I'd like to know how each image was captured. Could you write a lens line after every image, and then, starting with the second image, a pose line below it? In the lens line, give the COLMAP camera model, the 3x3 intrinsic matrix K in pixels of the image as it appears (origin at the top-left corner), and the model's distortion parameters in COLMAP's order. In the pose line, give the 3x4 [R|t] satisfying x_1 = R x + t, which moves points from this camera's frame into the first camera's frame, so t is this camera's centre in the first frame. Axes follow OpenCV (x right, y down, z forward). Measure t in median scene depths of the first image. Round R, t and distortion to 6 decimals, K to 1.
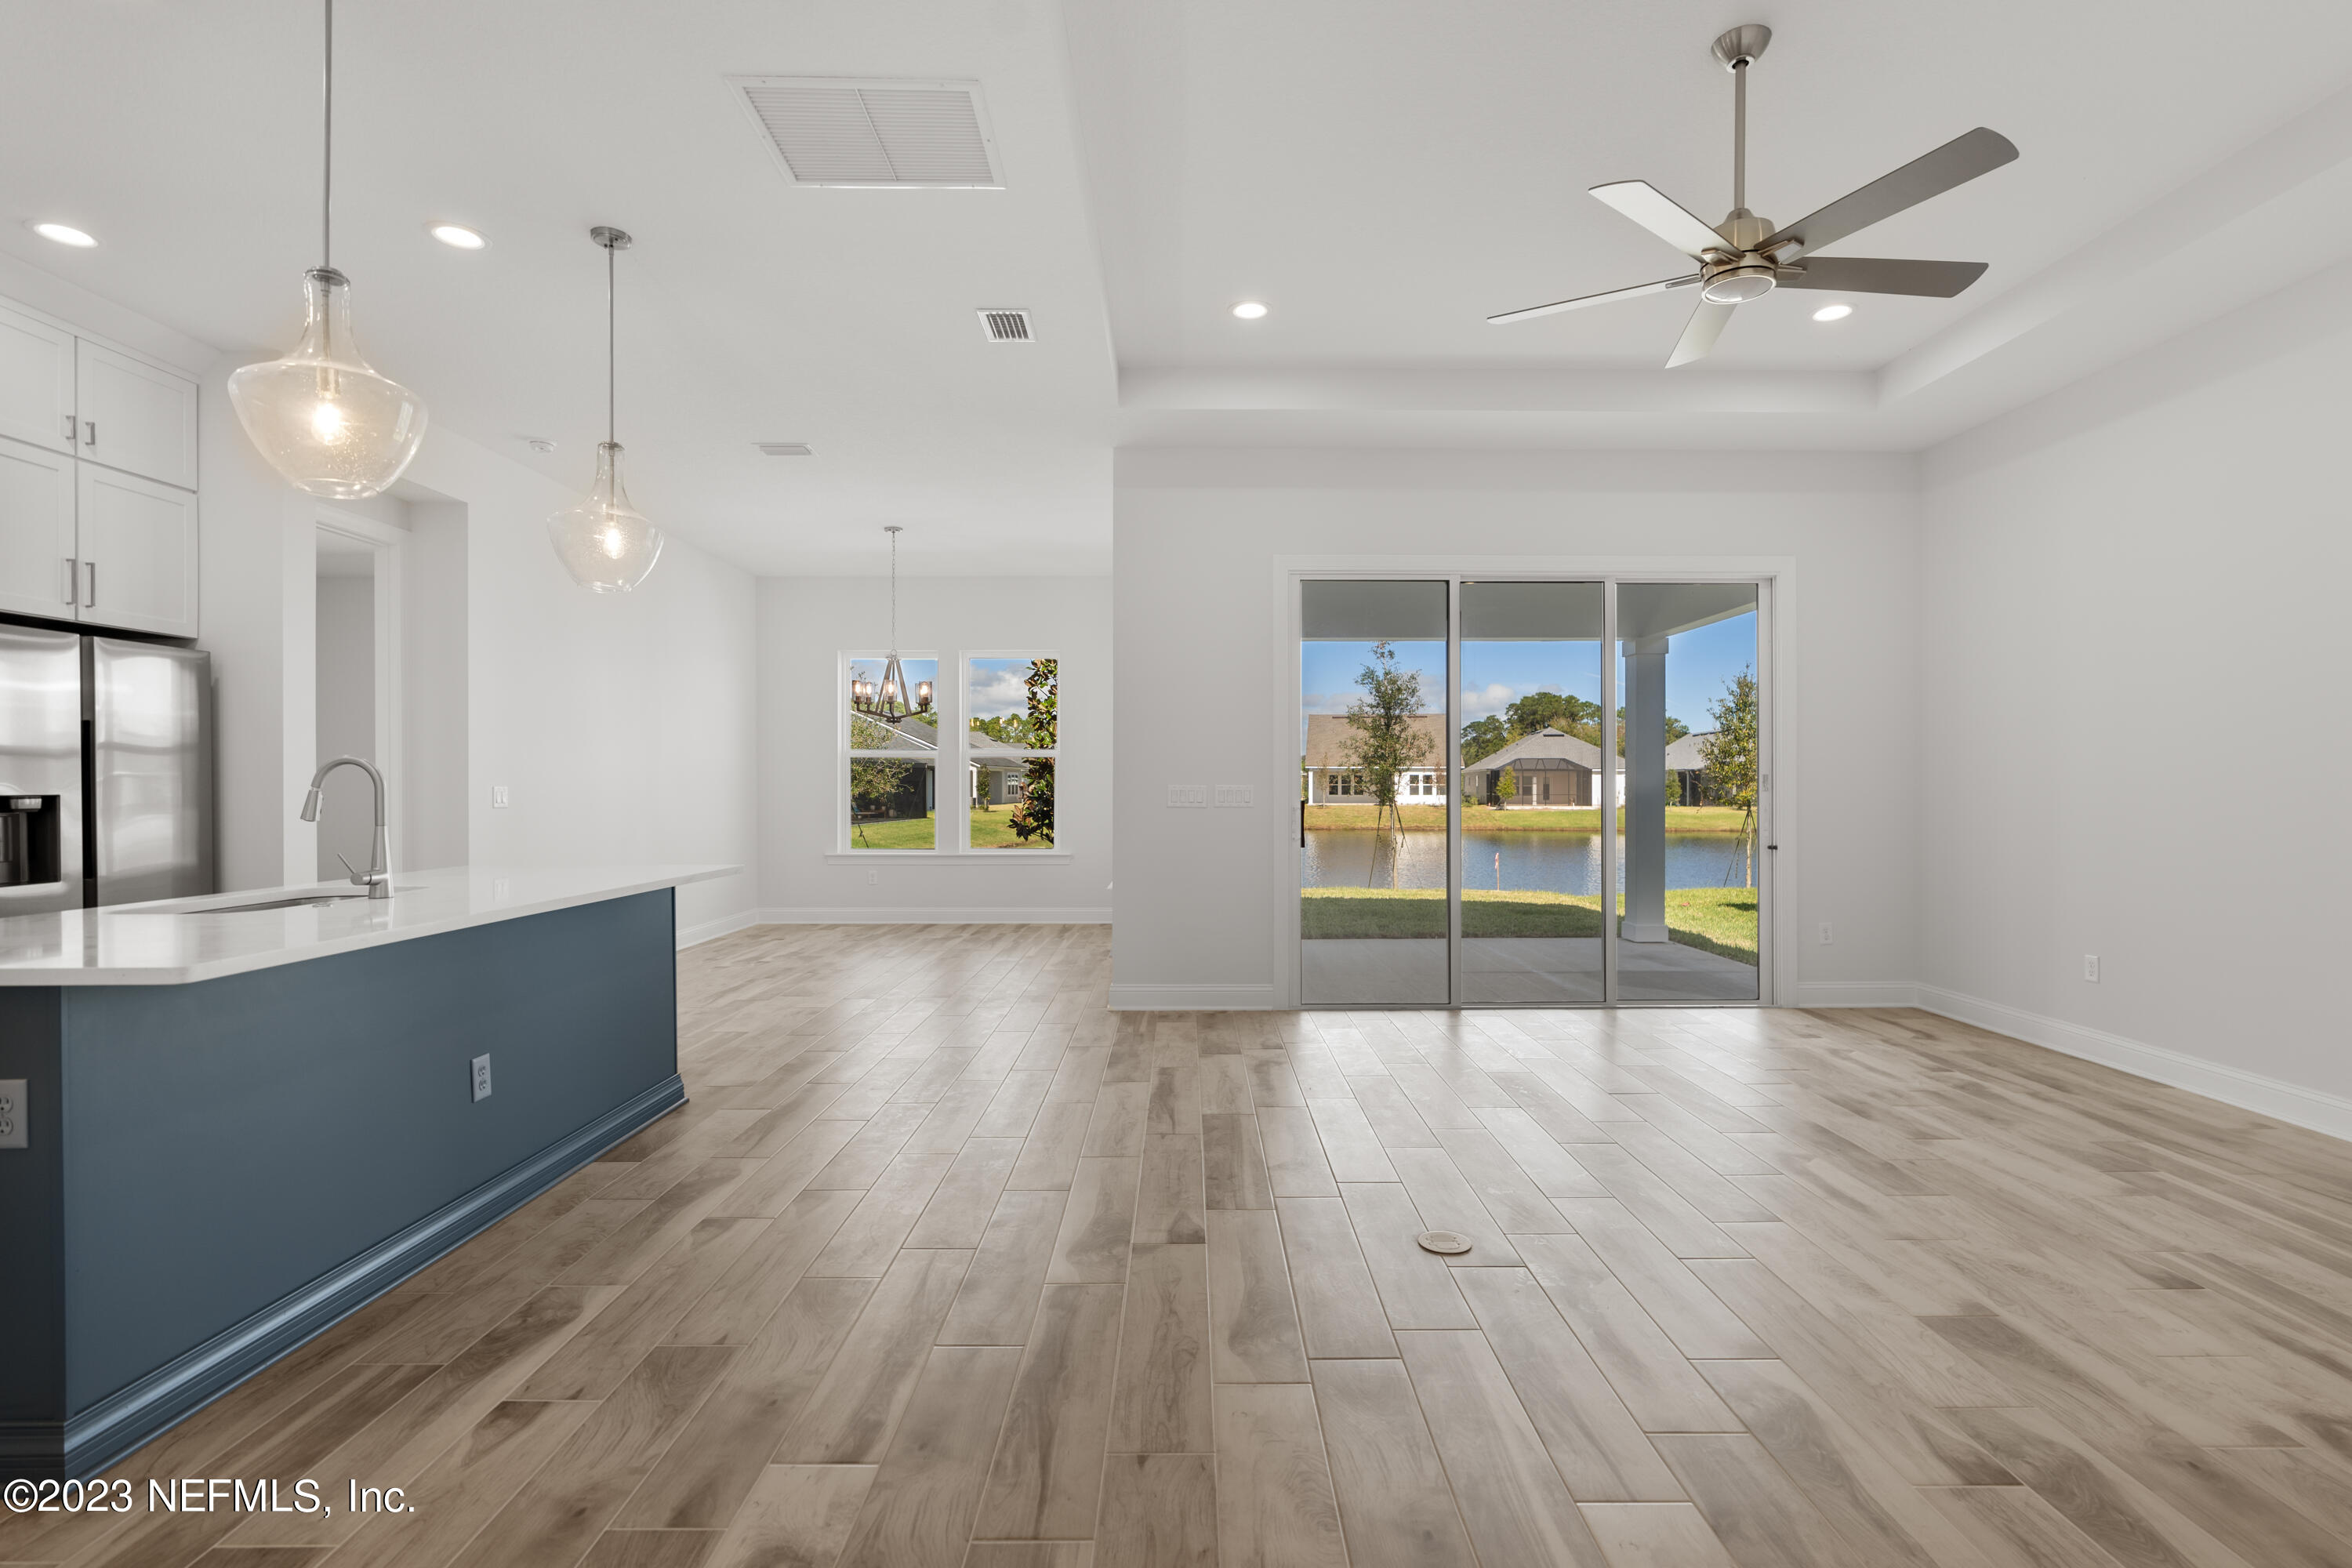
lens RADIAL K [[1079.7, 0, 1196.8], [0, 1079.7, 785.9], [0, 0, 1]] dist [-0.005719, 0.000773]
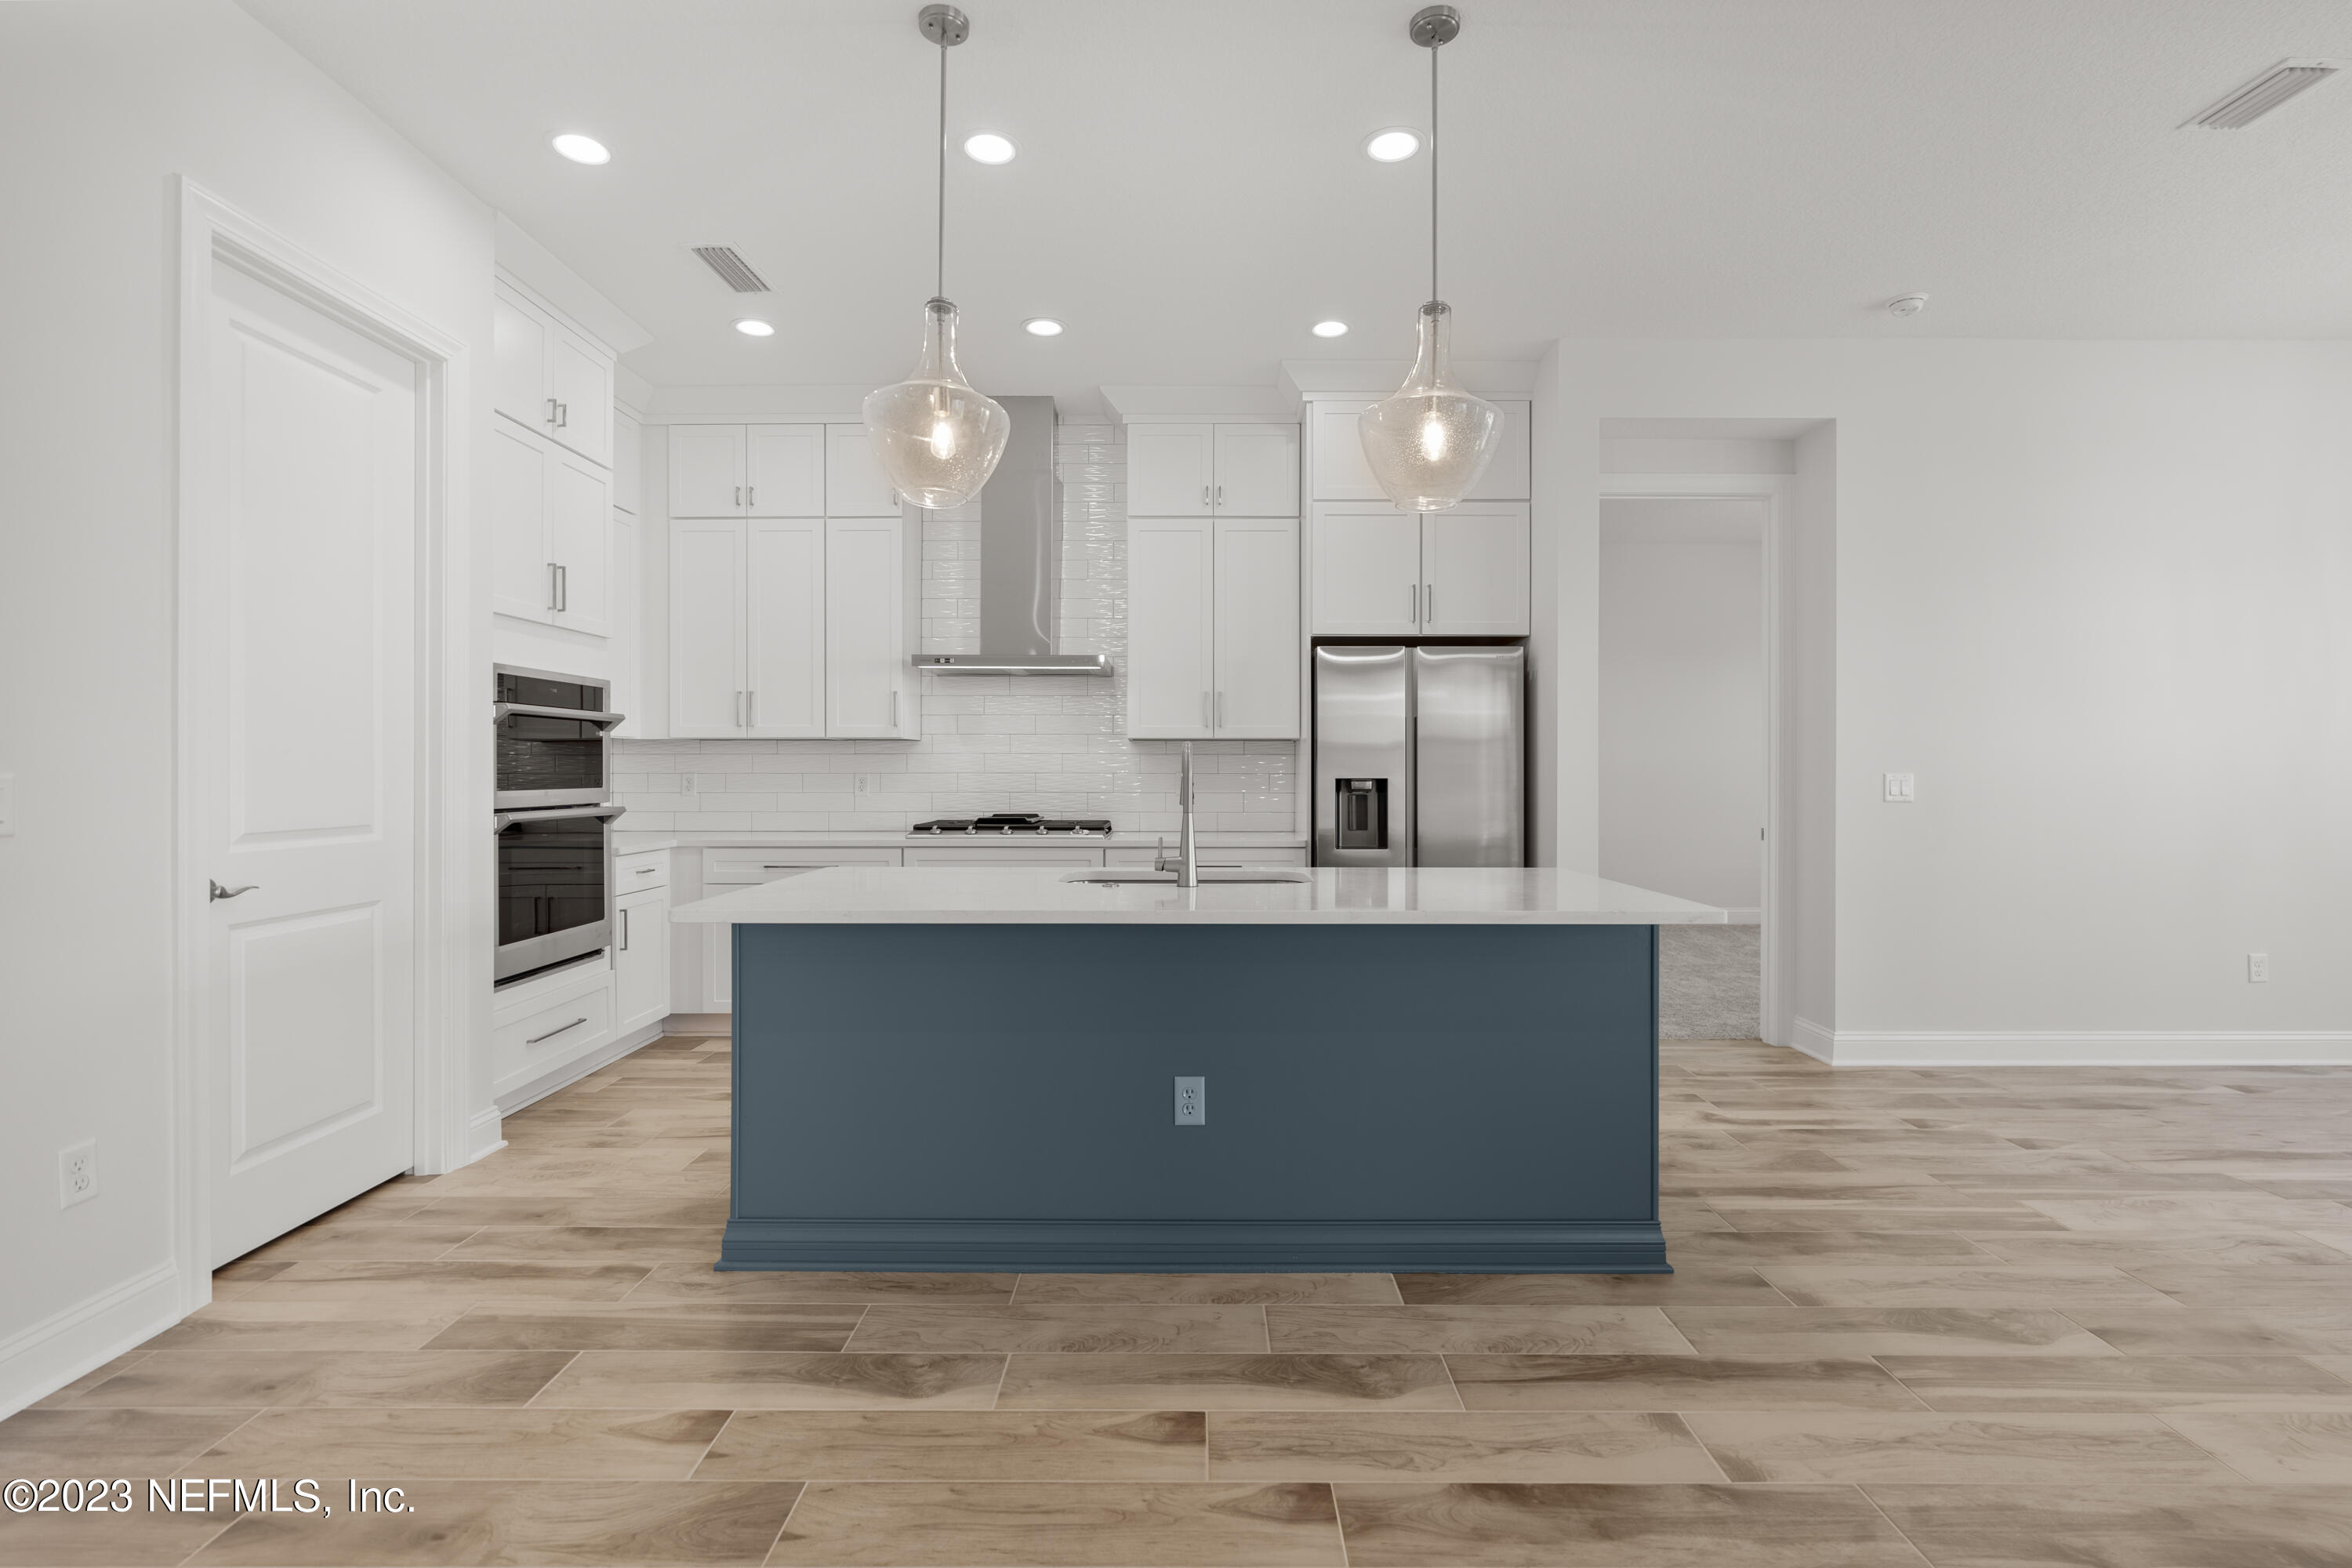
lens RADIAL K [[1069.0, 0, 1196.1], [0, 1069.0, 765.7], [0, 0, 1]] dist [-0.002025, 0.000089]
pose [[-0.012178, -0.003027, -0.999921, 0.126618], [-0.001819, 0.999994, -0.003005, -0.001890], [0.999924, 0.001782, -0.012184, 0.583590]]
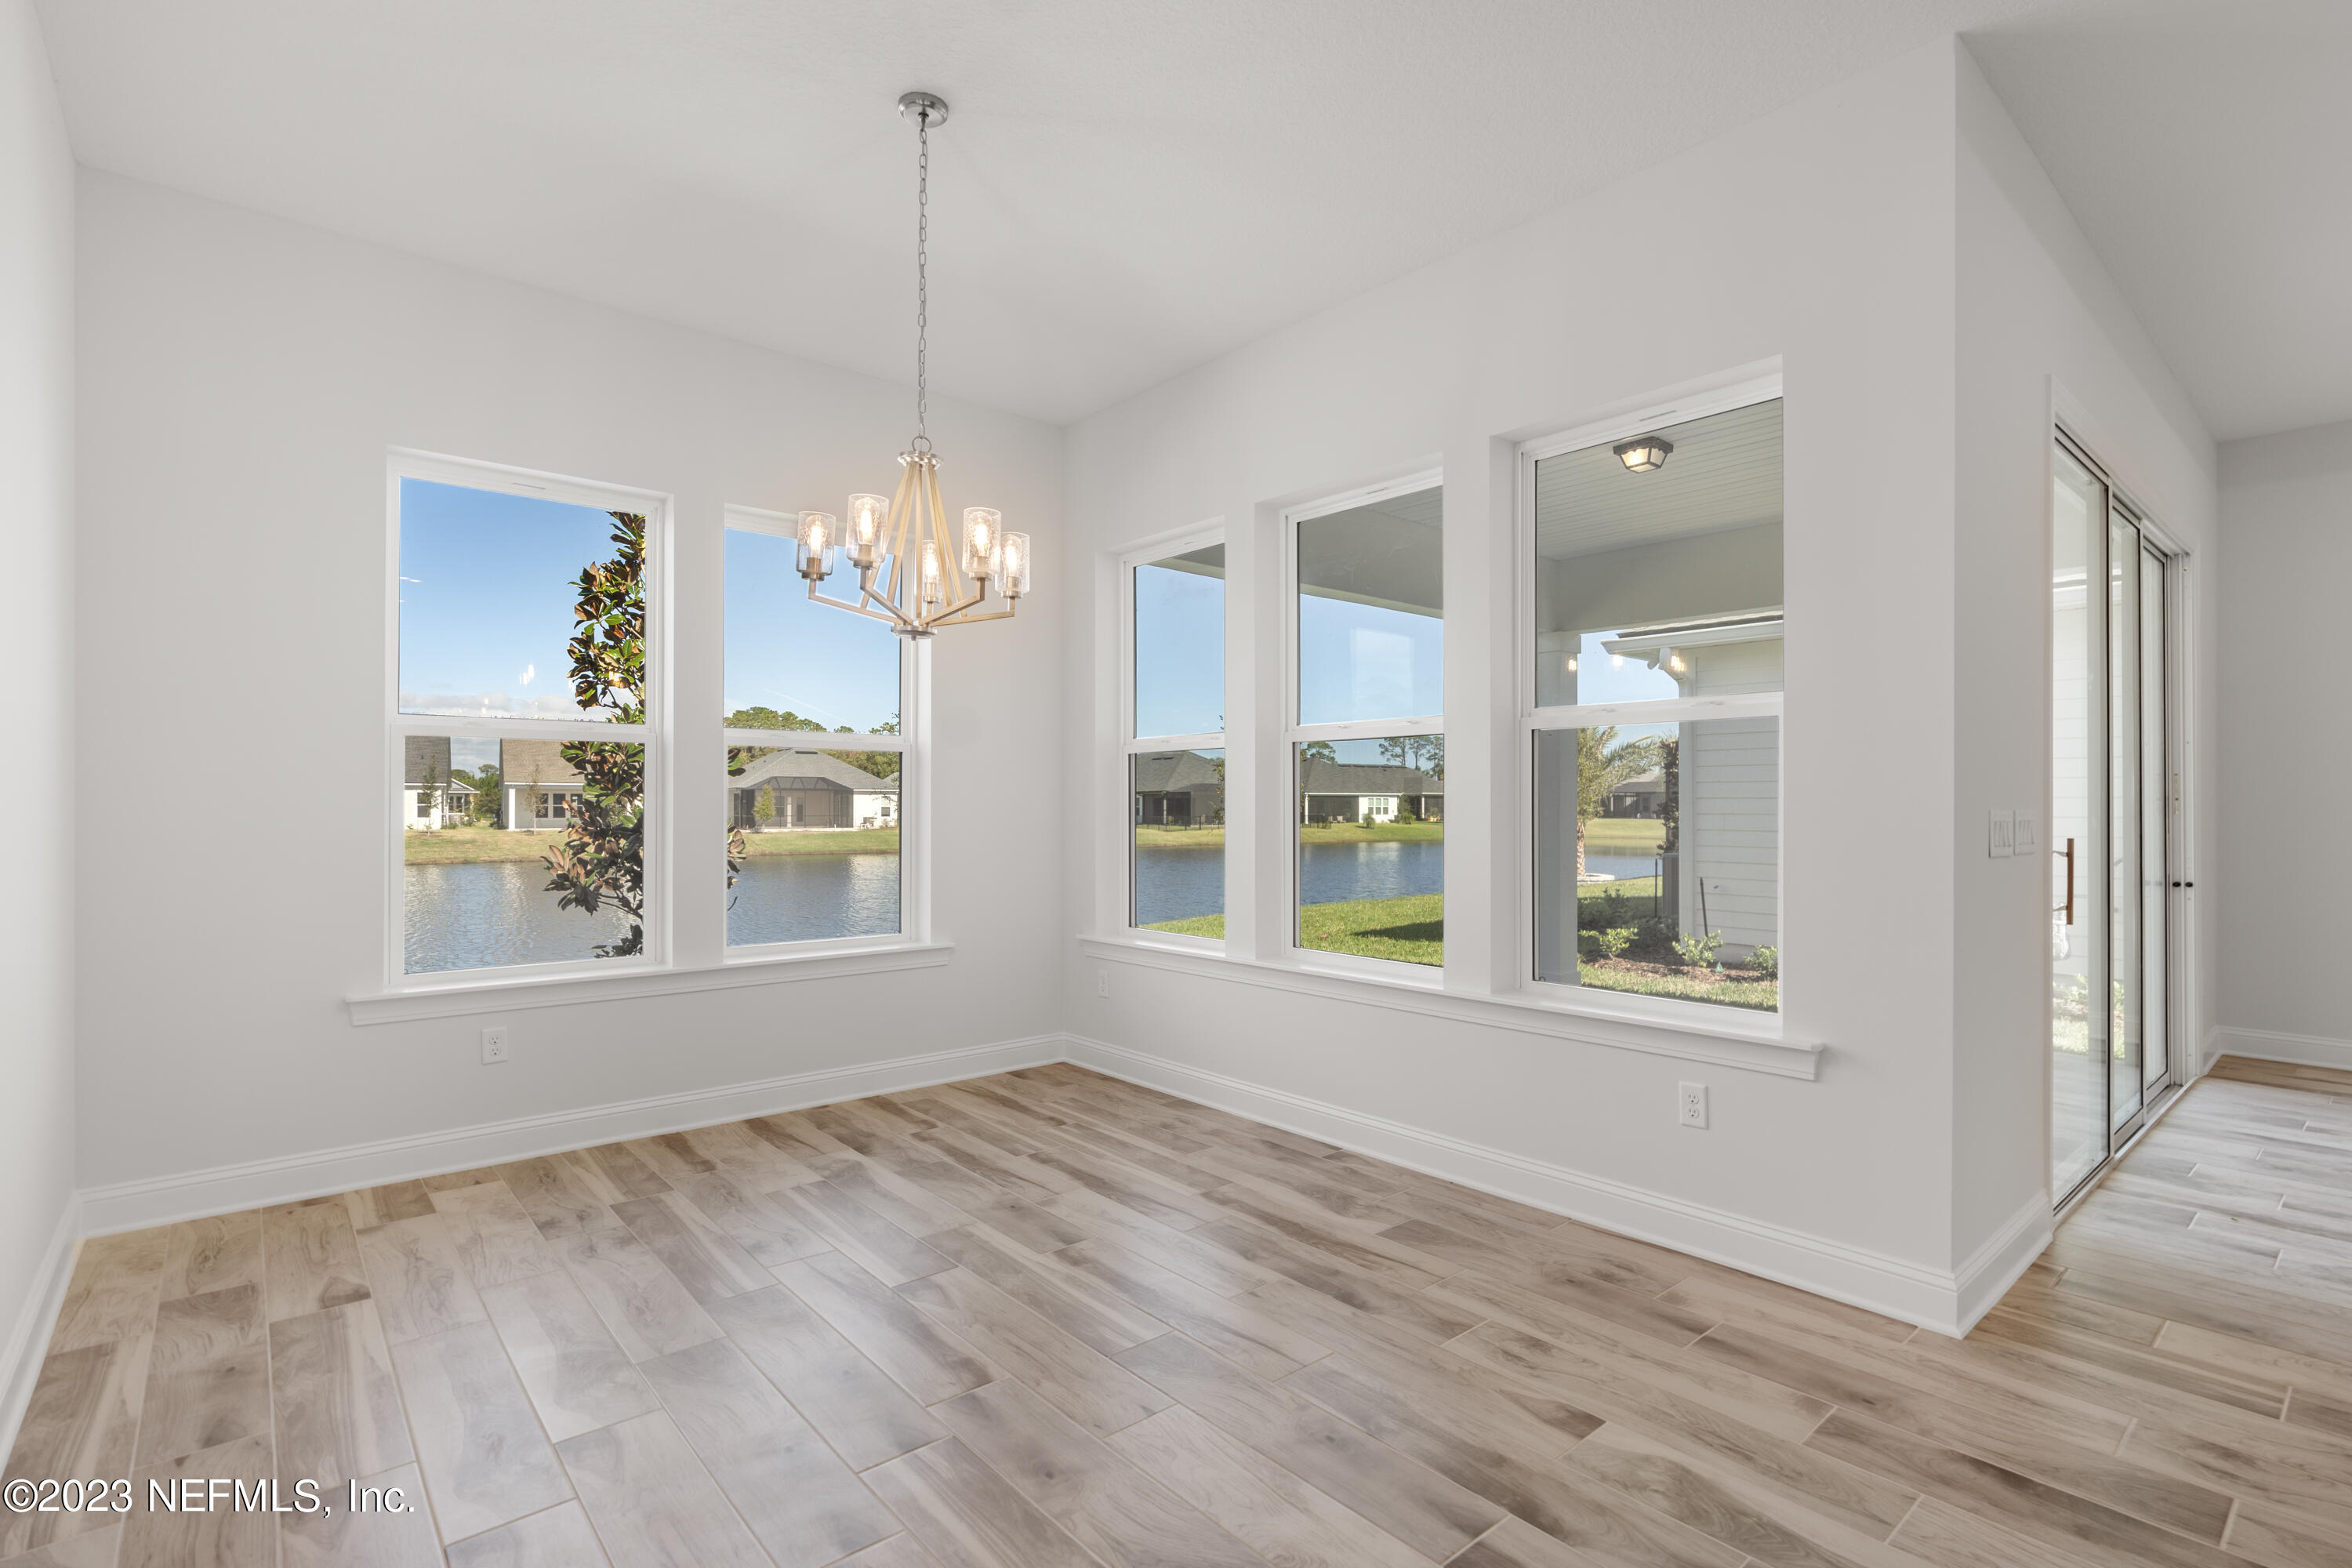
lens RADIAL K [[1105.8, 0, 1186.9], [0, 1105.8, 799.7], [0, 0, 1]] dist [-0.005645, 0.000980]
pose [[0.766055, 0.003069, 0.642768, -0.669863], [0.000902, 0.999982, -0.005849, -0.002201], [-0.642774, 0.005060, 0.766039, 0.973705]]
